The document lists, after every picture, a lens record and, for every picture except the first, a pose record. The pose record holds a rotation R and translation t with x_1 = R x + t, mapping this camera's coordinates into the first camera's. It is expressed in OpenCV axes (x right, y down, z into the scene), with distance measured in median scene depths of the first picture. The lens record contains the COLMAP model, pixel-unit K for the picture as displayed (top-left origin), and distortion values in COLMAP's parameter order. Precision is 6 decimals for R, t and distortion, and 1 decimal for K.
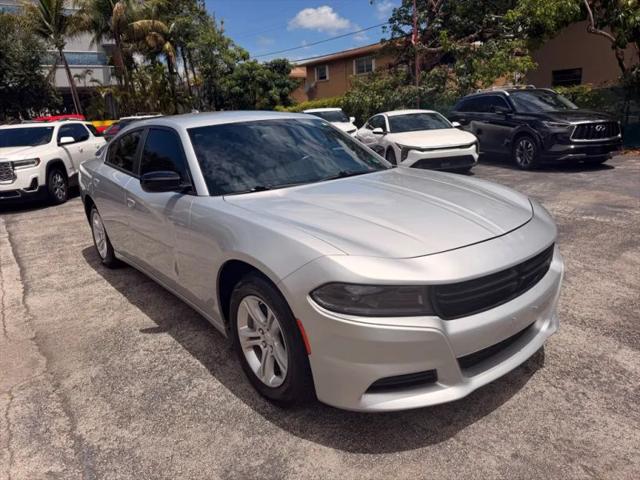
lens RADIAL K [[483.0, 0, 317.3], [0, 483.0, 239.8], [0, 0, 1]] dist [0.040225, -0.056463]
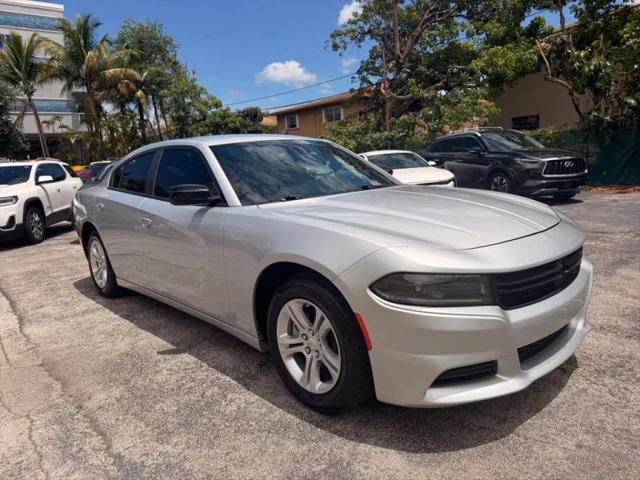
lens RADIAL K [[483.0, 0, 317.3], [0, 483.0, 239.8], [0, 0, 1]] dist [0.040225, -0.056463]
pose [[0.996993, -0.015193, 0.075990, -0.102205], [0.022749, 0.994770, -0.099575, 0.058057], [-0.074080, 0.101005, 0.992124, 0.005992]]
